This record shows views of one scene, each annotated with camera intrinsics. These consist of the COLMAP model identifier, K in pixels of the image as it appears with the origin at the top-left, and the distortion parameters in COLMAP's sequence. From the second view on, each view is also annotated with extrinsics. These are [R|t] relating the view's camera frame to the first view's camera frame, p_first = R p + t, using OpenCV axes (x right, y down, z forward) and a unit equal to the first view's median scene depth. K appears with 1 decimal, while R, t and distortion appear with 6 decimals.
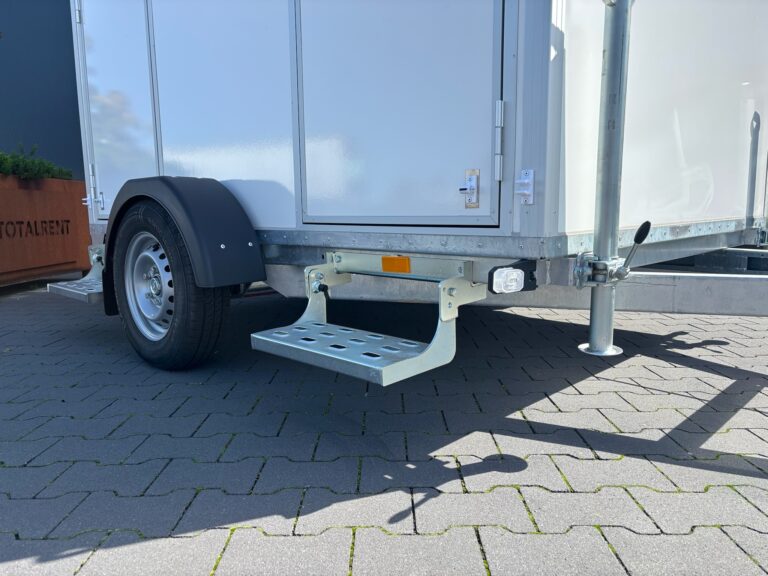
lens RADIAL K [[581.8, 0, 383.7], [0, 581.8, 292.4], [0, 0, 1]] dist [0.050643, -0.057752]
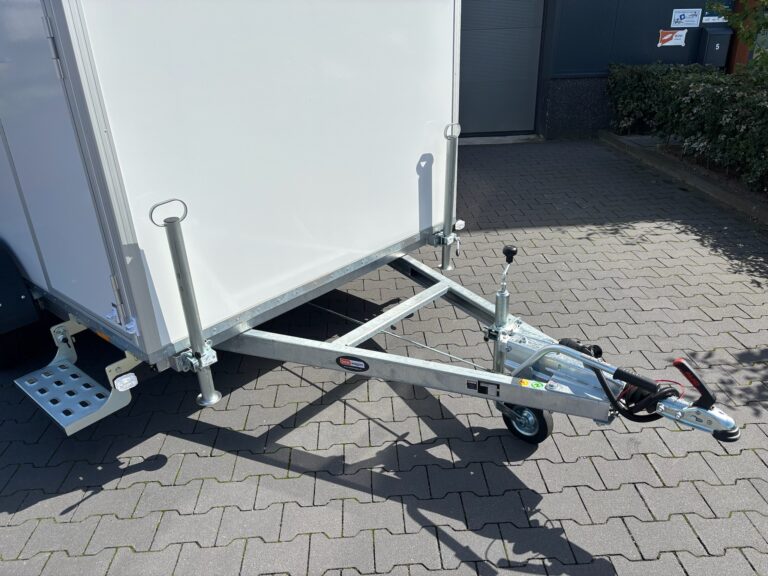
lens RADIAL K [[581.8, 0, 387.2], [0, 581.8, 290.5], [0, 0, 1]] dist [0.050643, -0.057752]
pose [[0.997921, -0.039992, 0.050537, 0.818256], [0.023311, 0.955067, 0.295471, -0.700205], [-0.060082, -0.293679, 0.954014, -0.580579]]
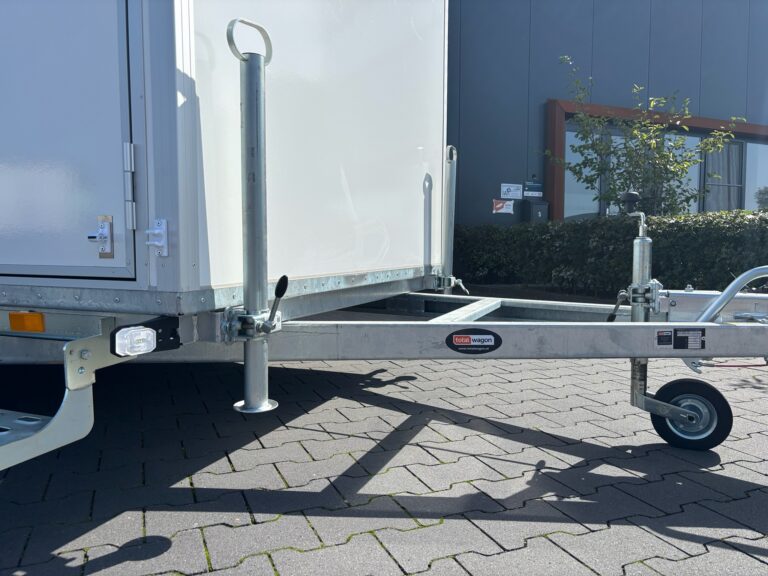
lens RADIAL K [[581.8, 0, 387.6], [0, 581.8, 289.8], [0, 0, 1]] dist [0.050643, -0.057752]
pose [[0.917335, -0.011496, 0.397951, 0.187236], [0.039338, 0.997309, -0.061868, -0.024940], [-0.396169, 0.072408, 0.915318, 0.018476]]
